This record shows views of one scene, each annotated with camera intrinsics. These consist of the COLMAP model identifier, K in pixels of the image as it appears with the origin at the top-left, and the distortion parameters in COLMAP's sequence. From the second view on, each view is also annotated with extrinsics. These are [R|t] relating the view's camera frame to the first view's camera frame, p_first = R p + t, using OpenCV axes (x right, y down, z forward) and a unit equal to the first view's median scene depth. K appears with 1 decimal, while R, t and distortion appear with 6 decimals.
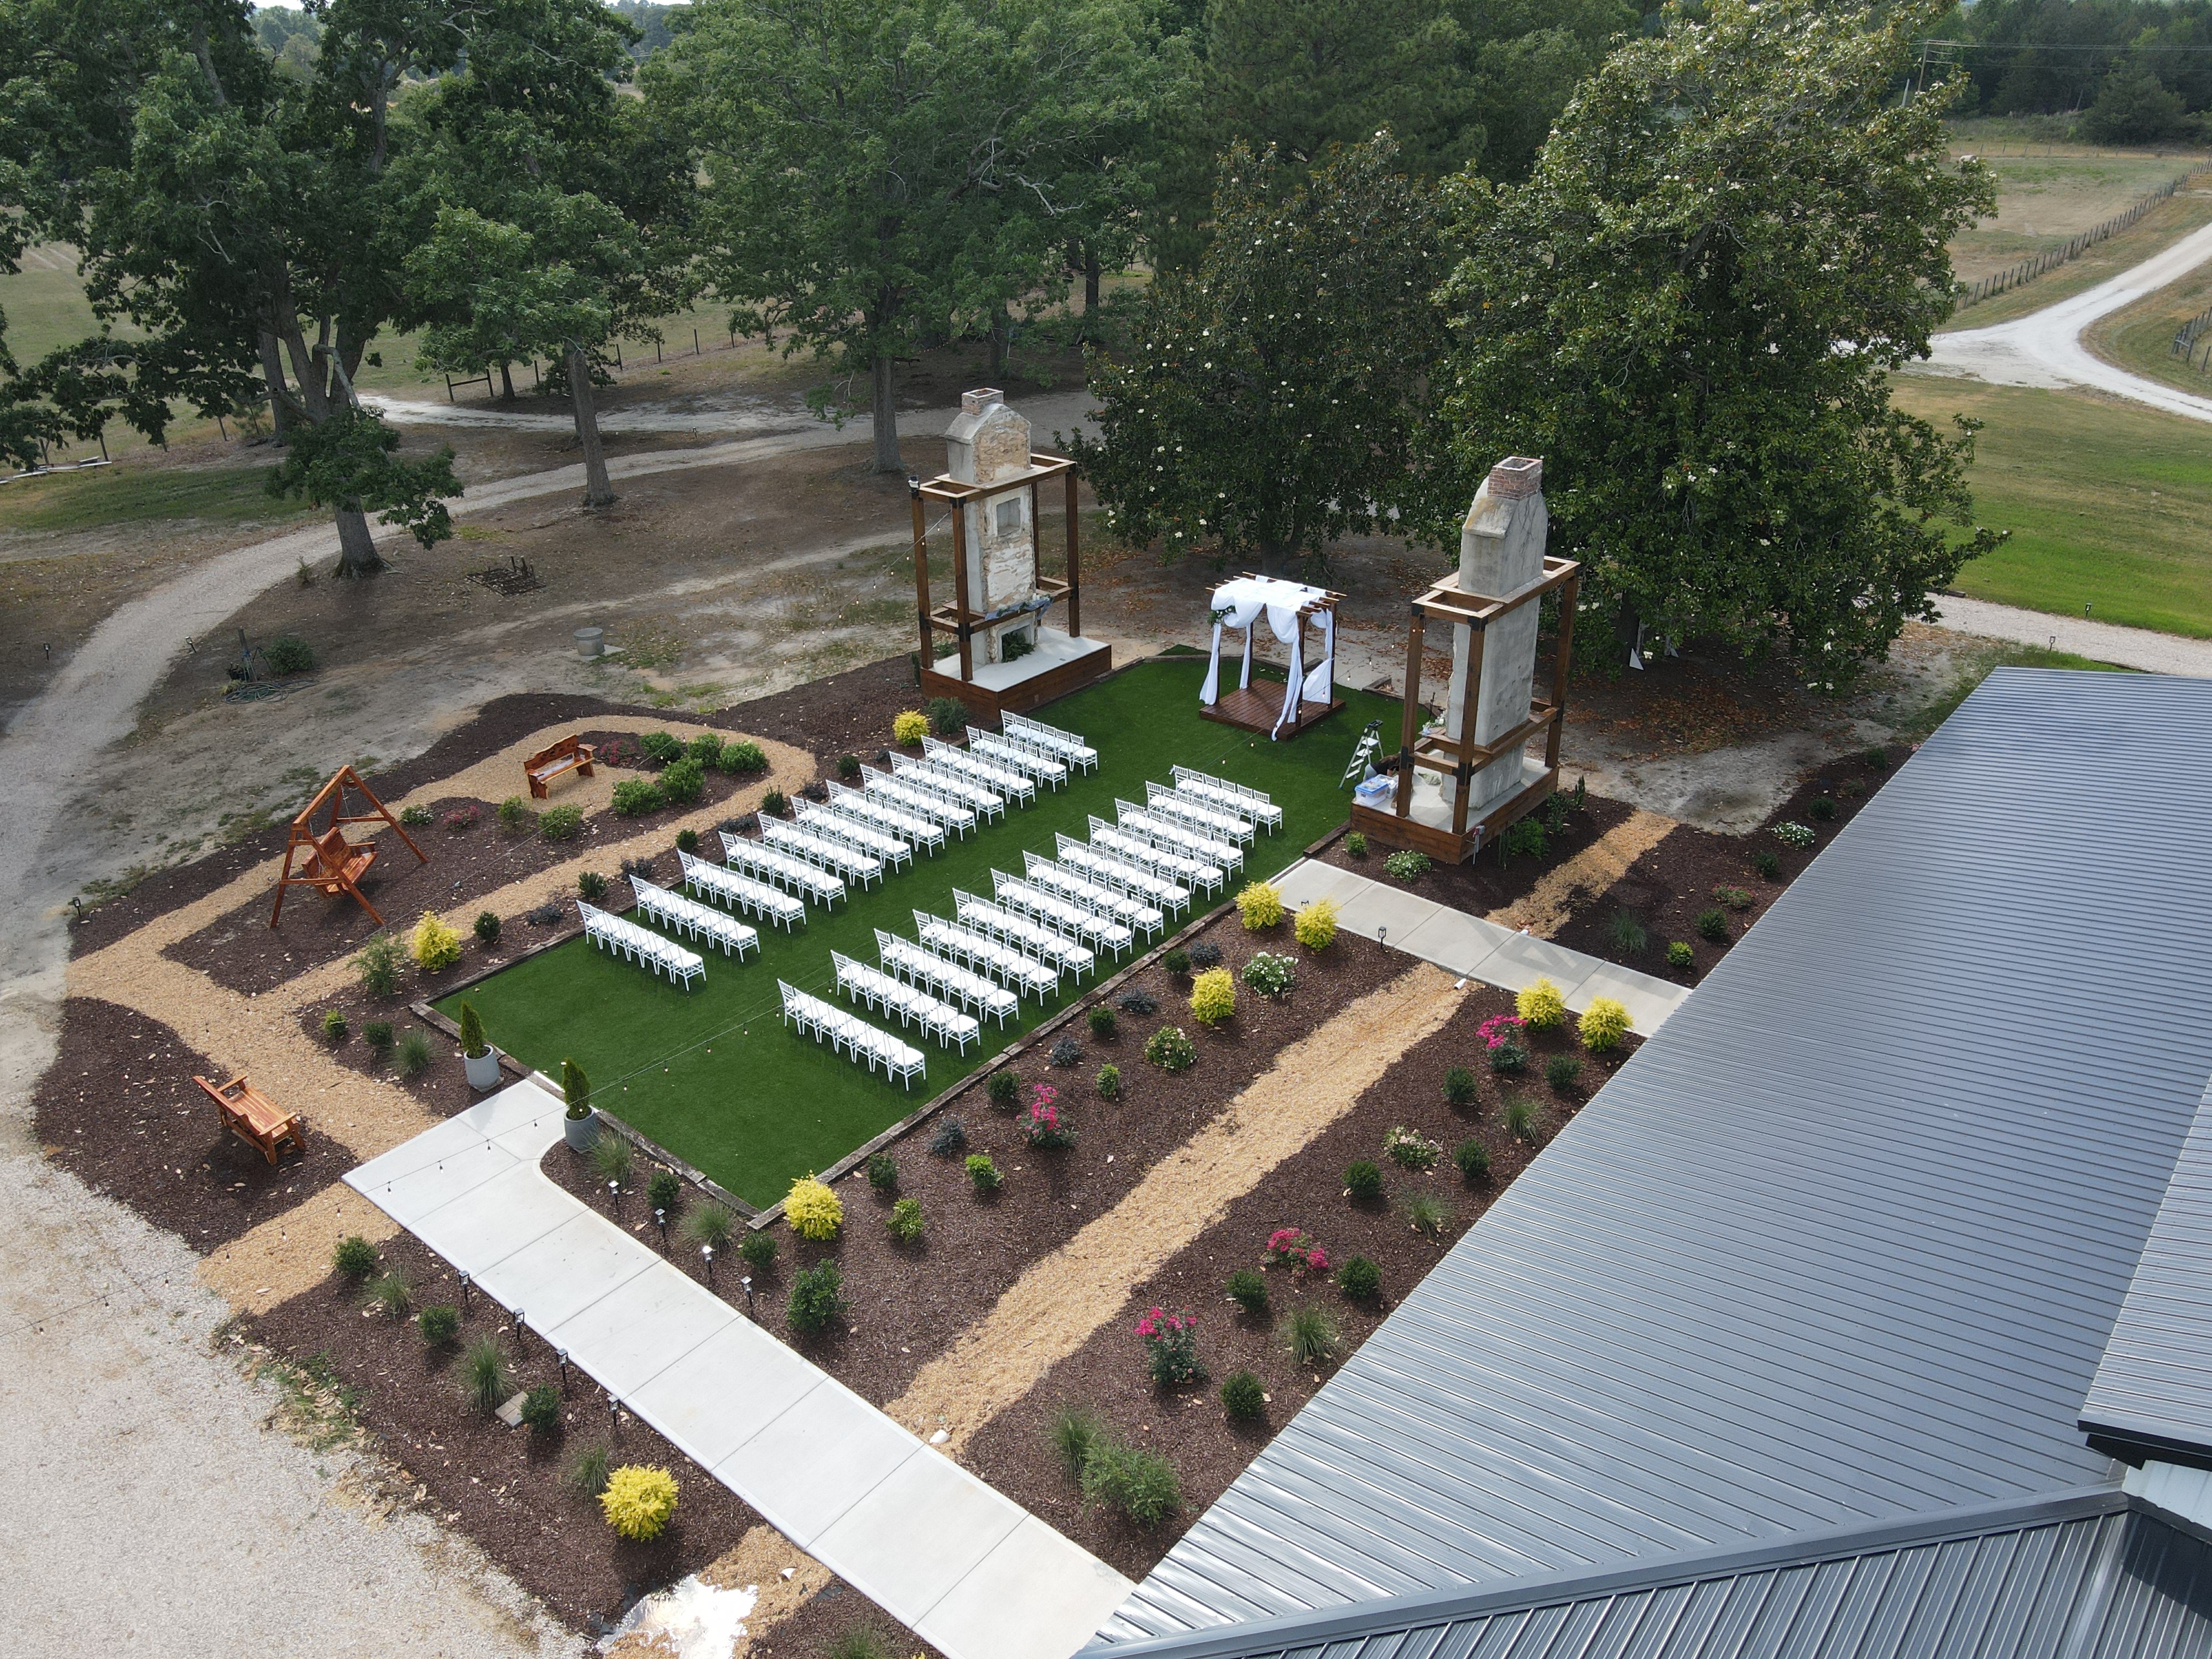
lens RADIAL K [[1622.6, 0, 1106.0], [0, 1622.6, 829.5], [0, 0, 1]] dist [0.003623, -0.000727]
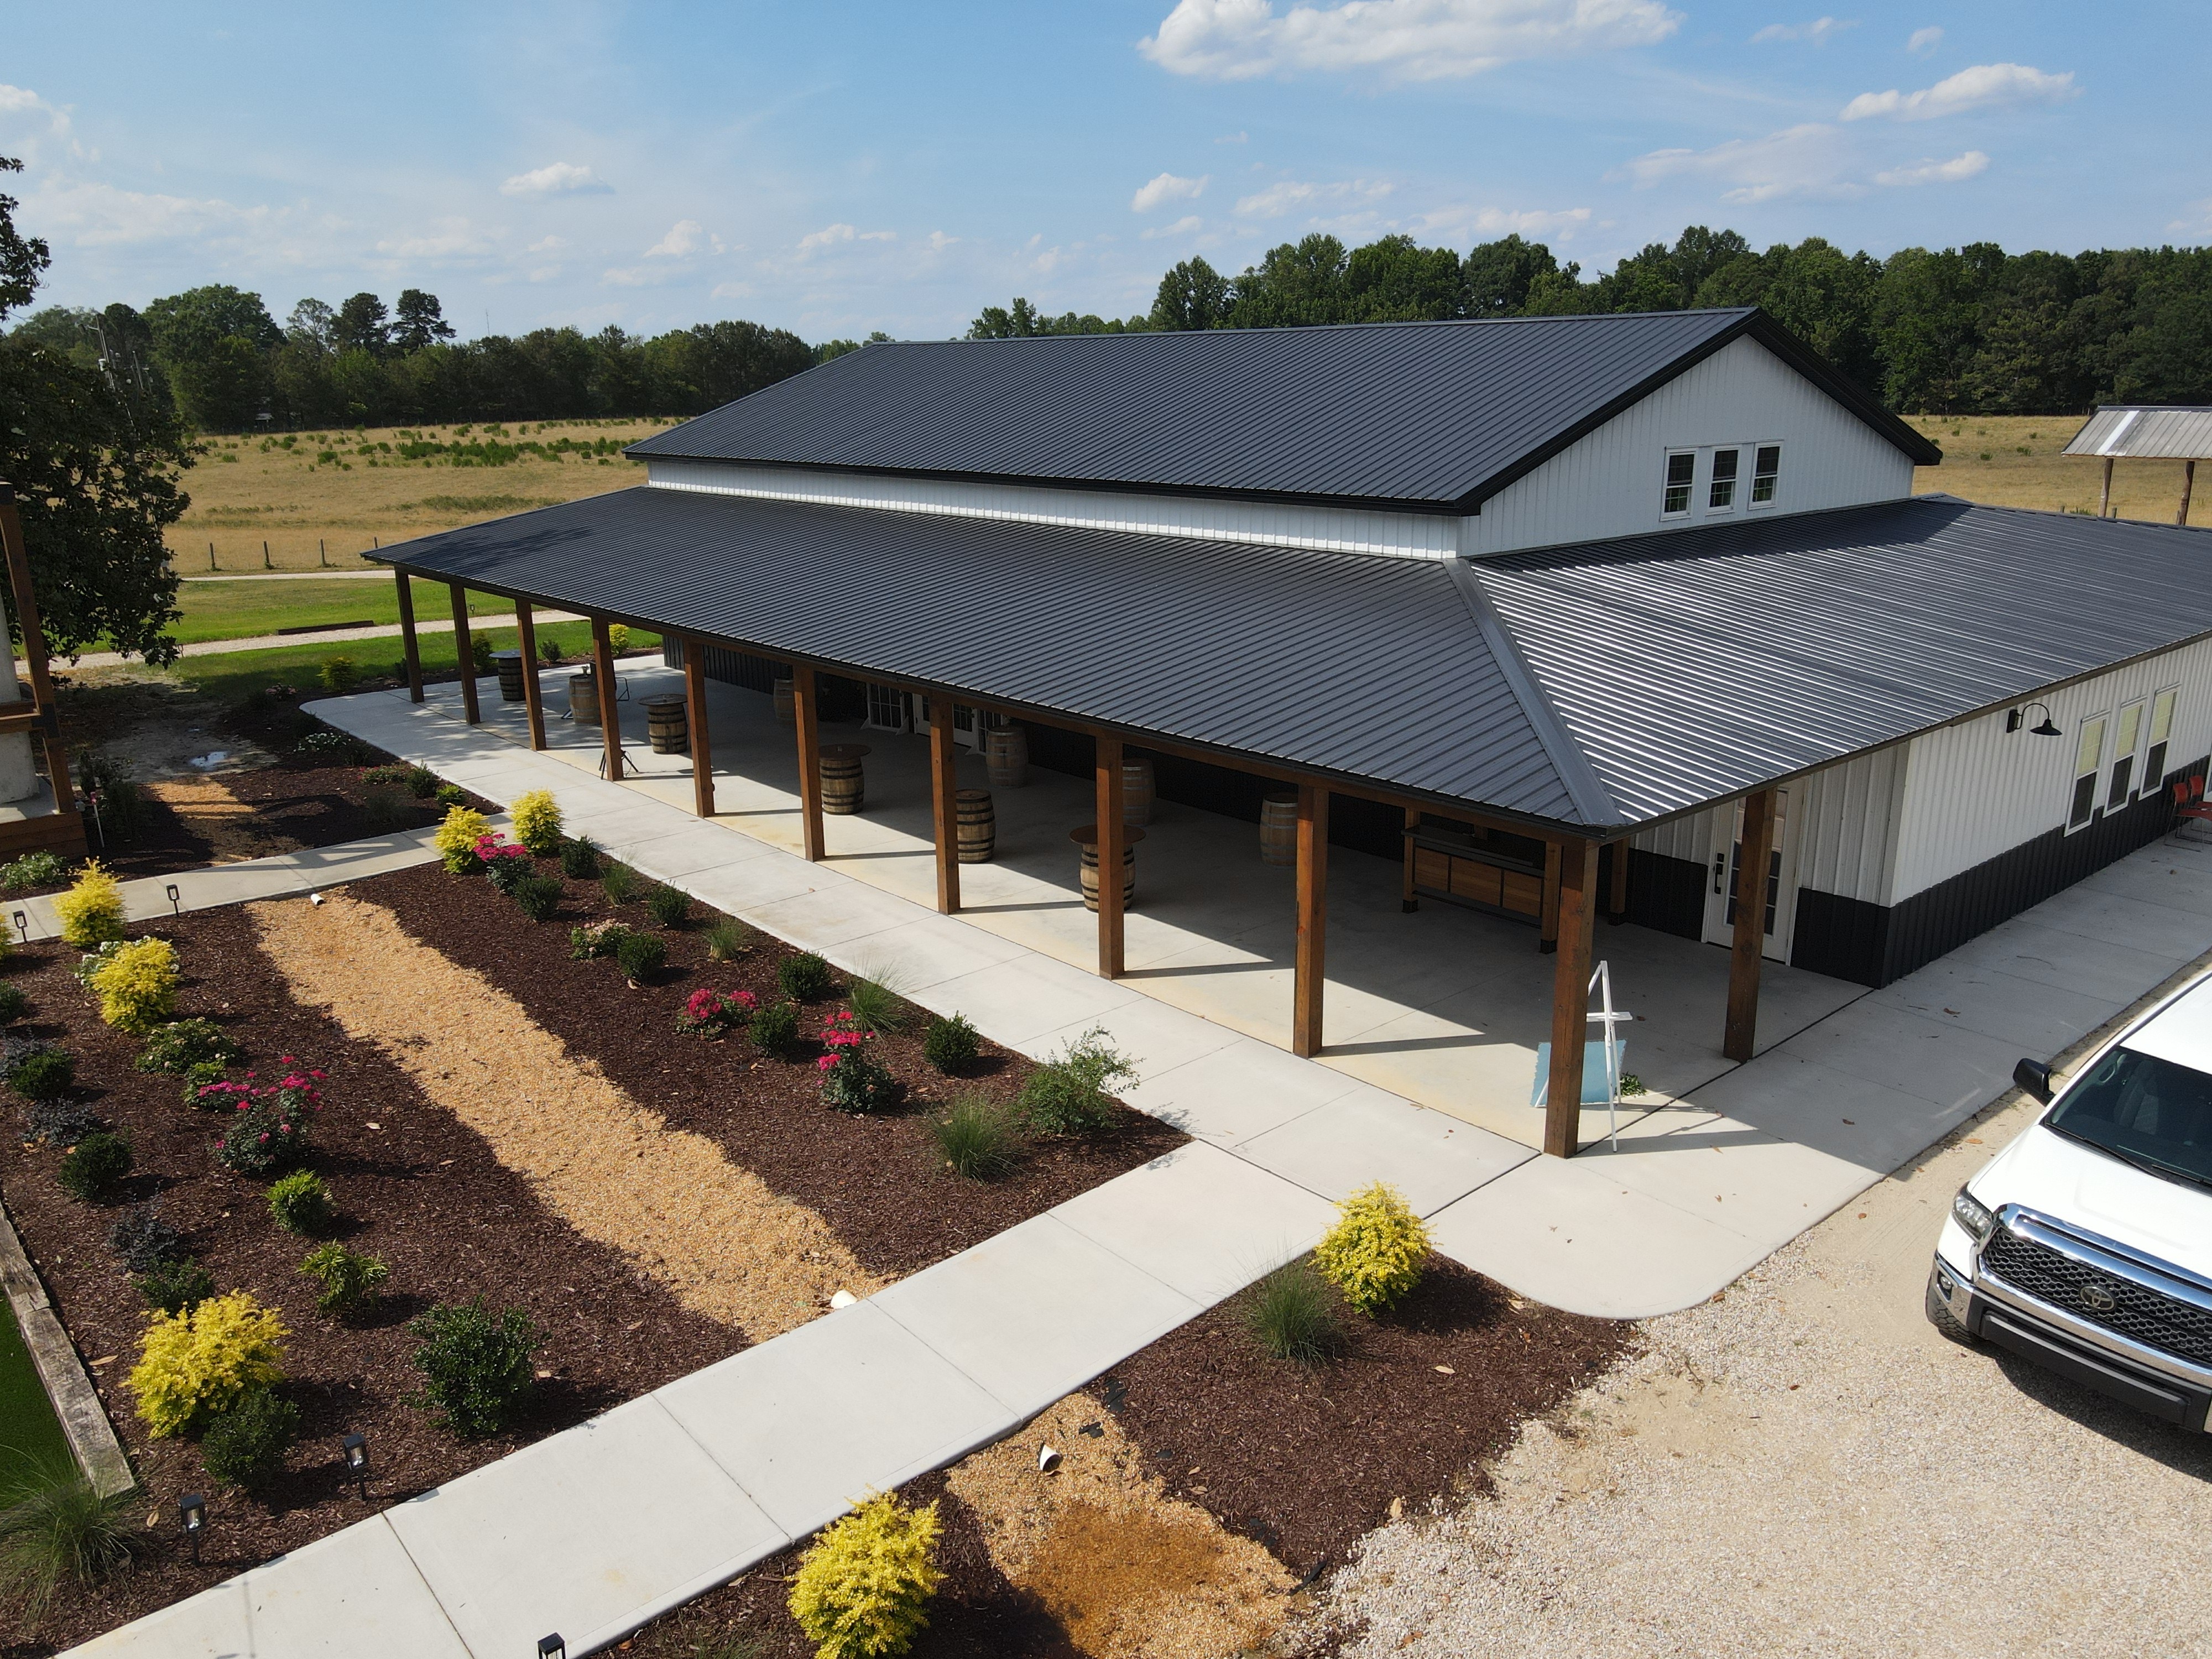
lens RADIAL K [[1622.6, 0, 1106.0], [0, 1622.6, 829.5], [0, 0, 1]] dist [0.003623, -0.000727]
pose [[0.158197, -0.252041, 0.954698, -0.513209], [0.445602, 0.881042, 0.158757, 0.128659], [-0.881143, 0.400300, 0.251688, 0.547450]]
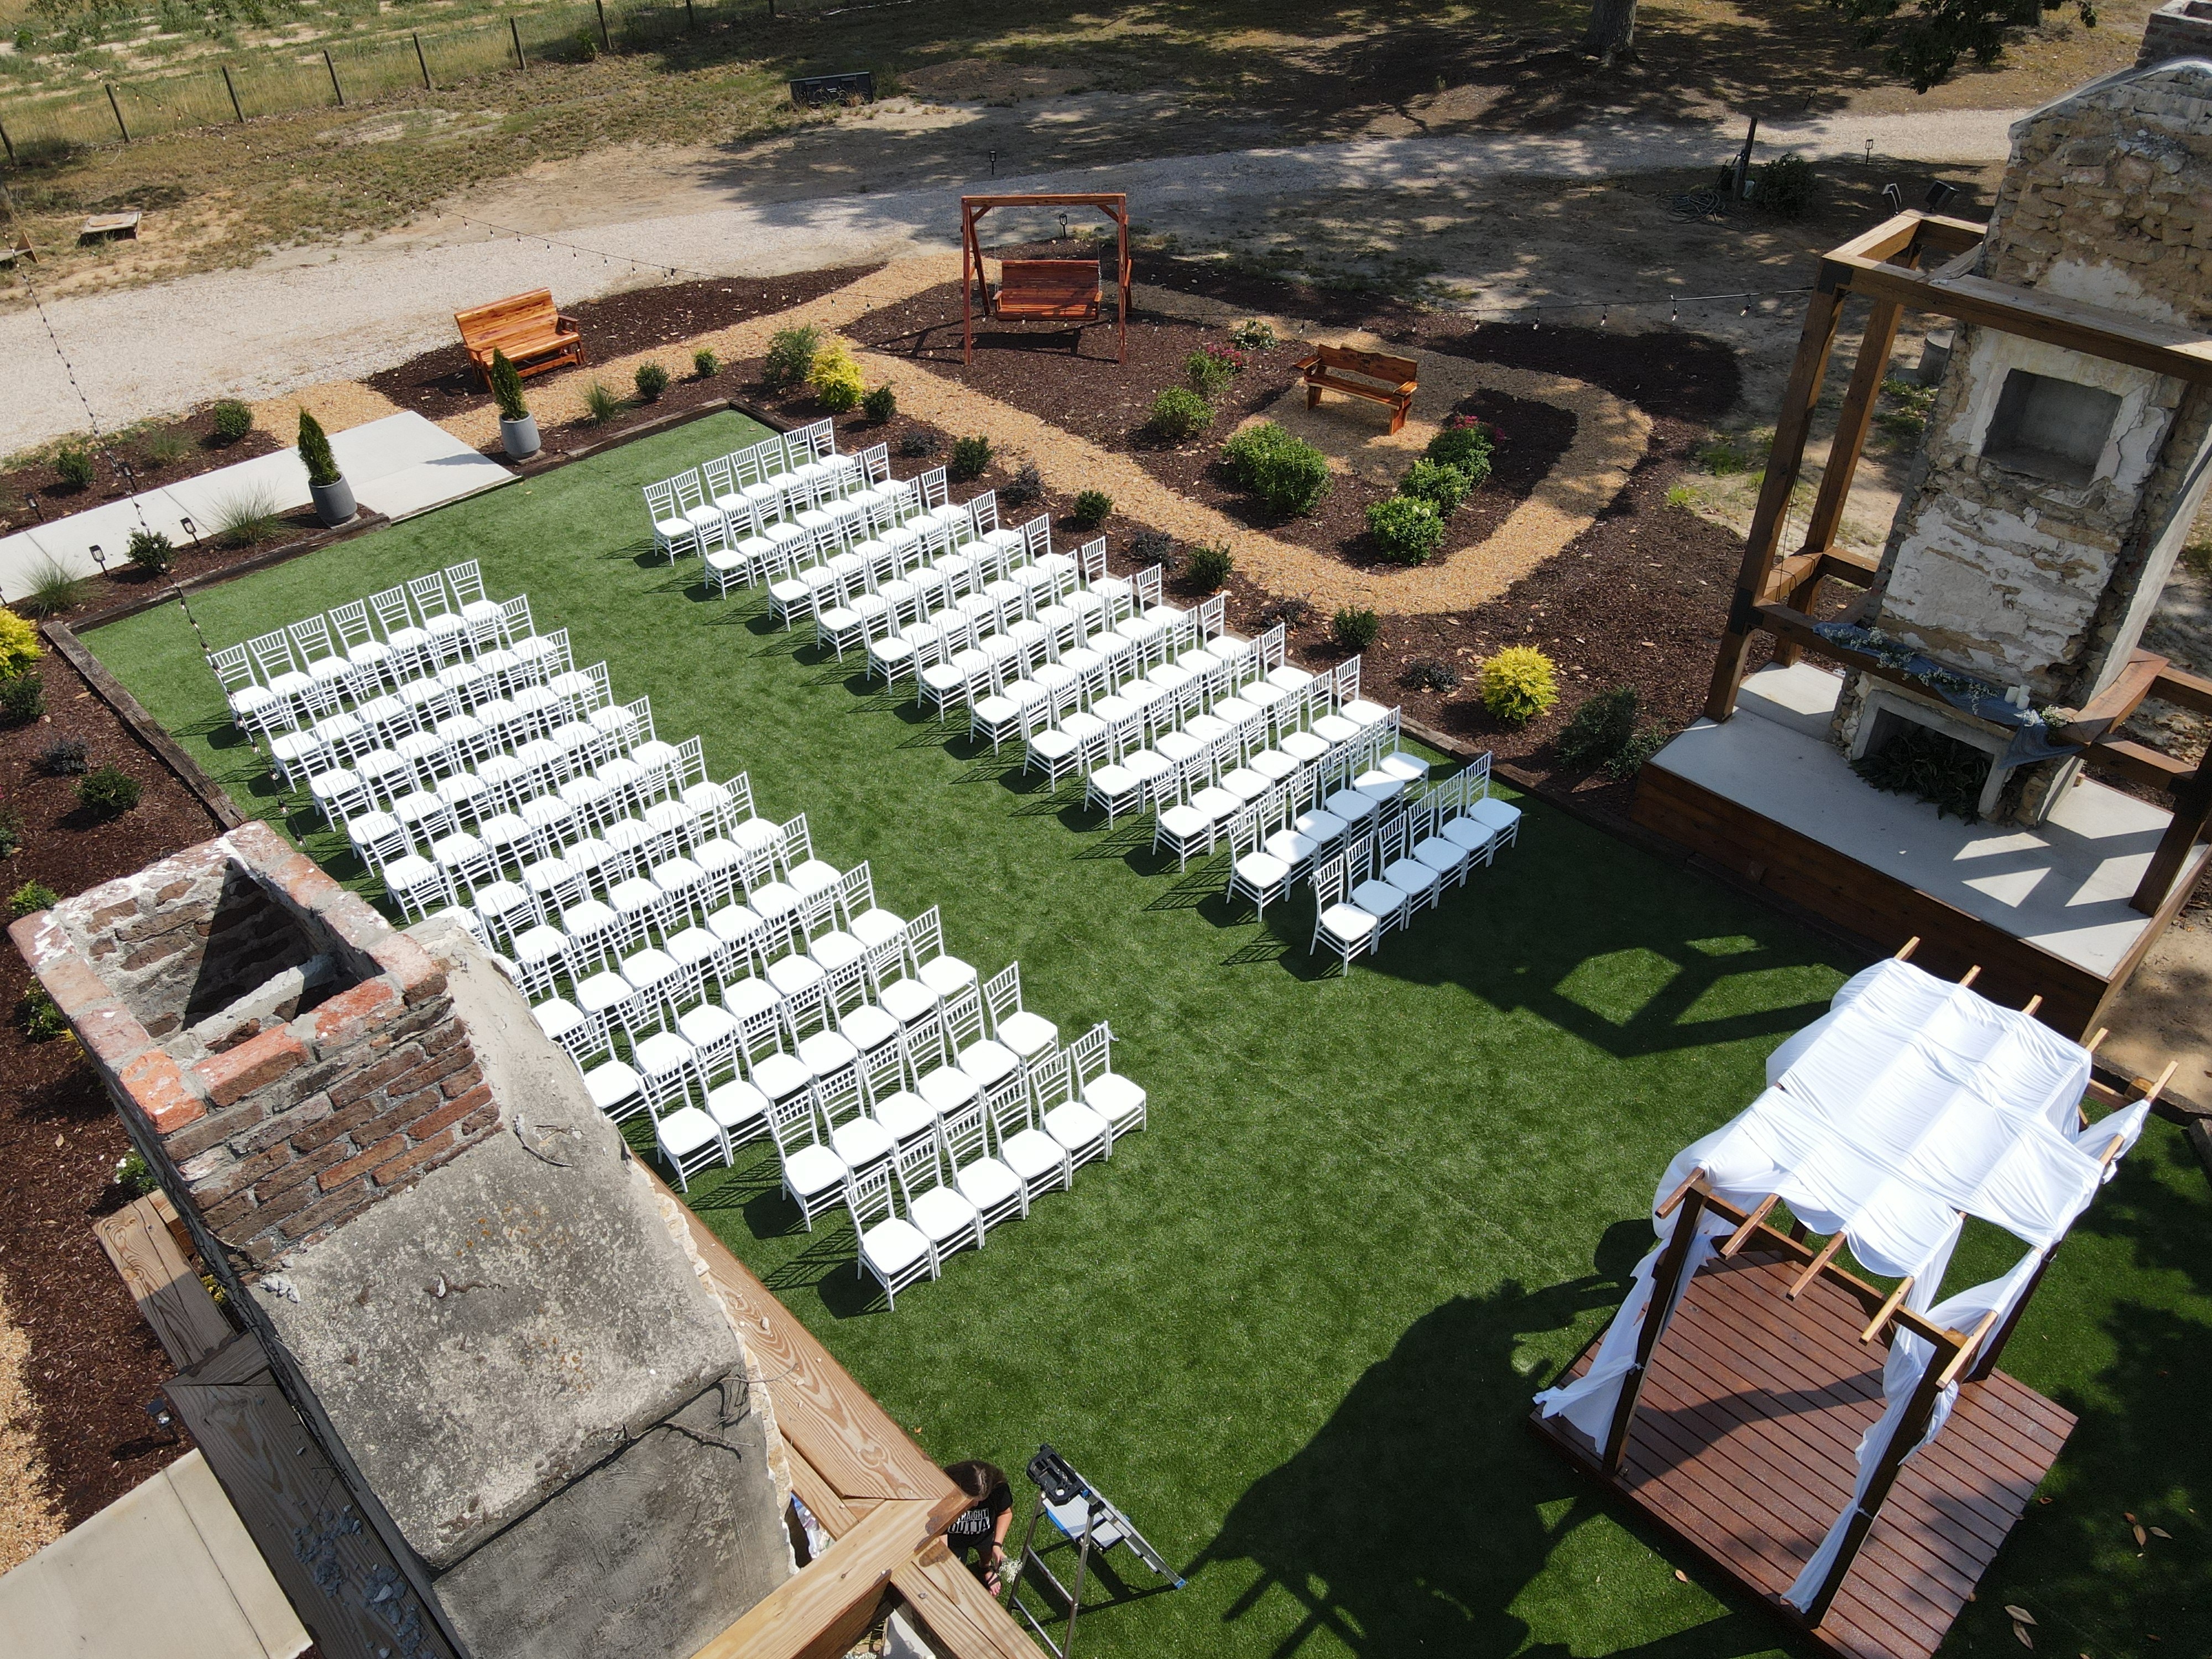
lens RADIAL K [[1622.6, 0, 1106.0], [0, 1622.6, 829.5], [0, 0, 1]] dist [0.003623, -0.000727]
pose [[-0.117643, 0.638184, -0.760842, 0.406395], [-0.419687, 0.662427, 0.620527, -0.413541], [0.900013, 0.392316, 0.189908, 1.271336]]
